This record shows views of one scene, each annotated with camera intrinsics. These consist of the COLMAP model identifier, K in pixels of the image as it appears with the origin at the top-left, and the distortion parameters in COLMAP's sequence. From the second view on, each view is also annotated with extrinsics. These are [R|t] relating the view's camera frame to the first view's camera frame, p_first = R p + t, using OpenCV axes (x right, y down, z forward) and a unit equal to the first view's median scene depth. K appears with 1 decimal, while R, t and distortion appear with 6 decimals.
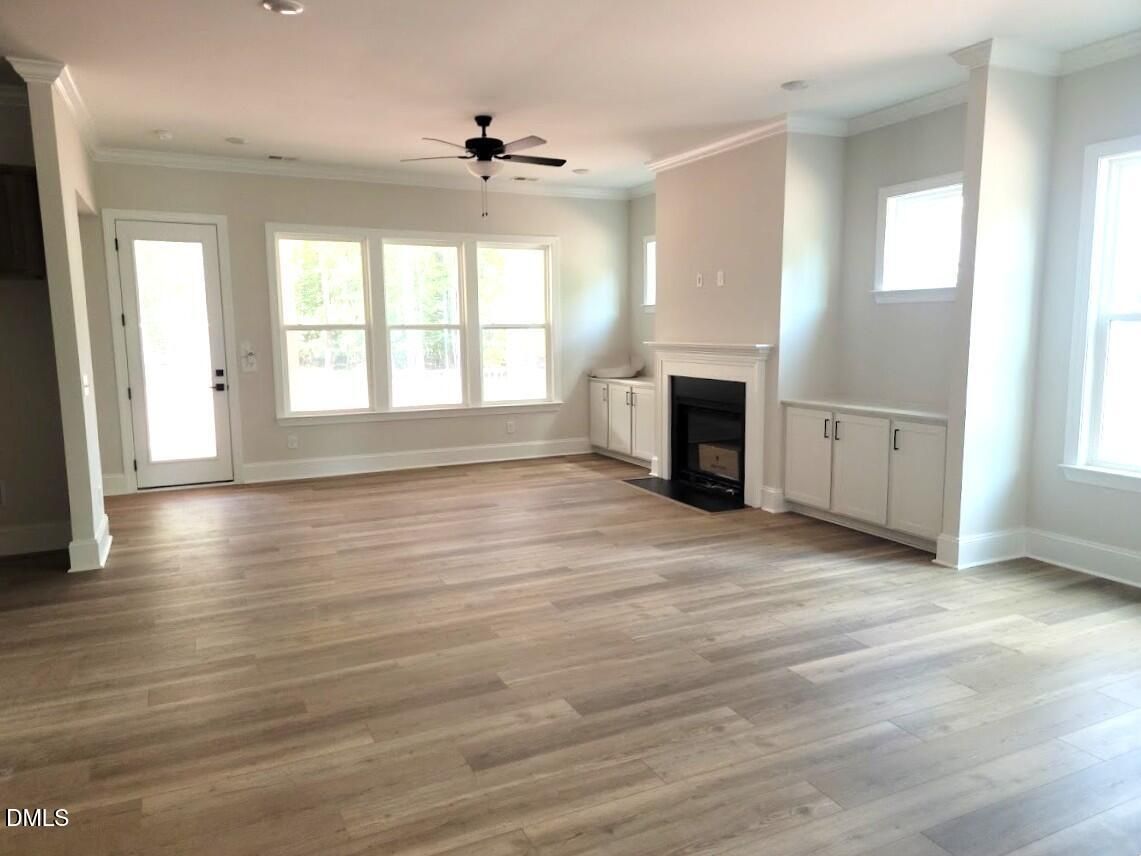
lens RADIAL K [[803.5, 0, 572.5], [0, 803.5, 426.5], [0, 0, 1]] dist [0.043170, -0.001159]
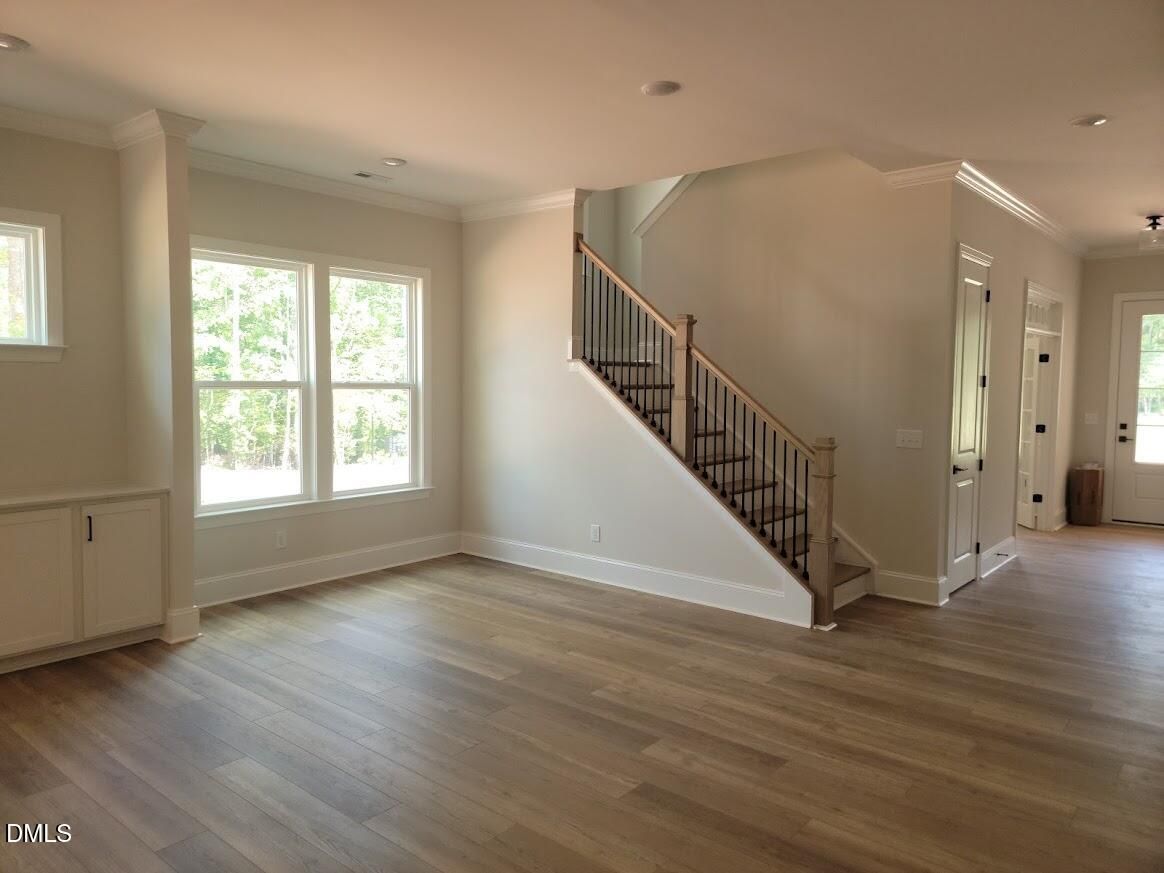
lens RADIAL K [[819.7, 0, 585.1], [0, 819.7, 435.9], [0, 0, 1]] dist [0.043170, -0.001159]
pose [[-0.412072, -0.052631, 0.909630, -0.921344], [0.116020, 0.987173, 0.109676, -0.177109], [-0.903734, 0.150730, -0.400681, 1.446896]]
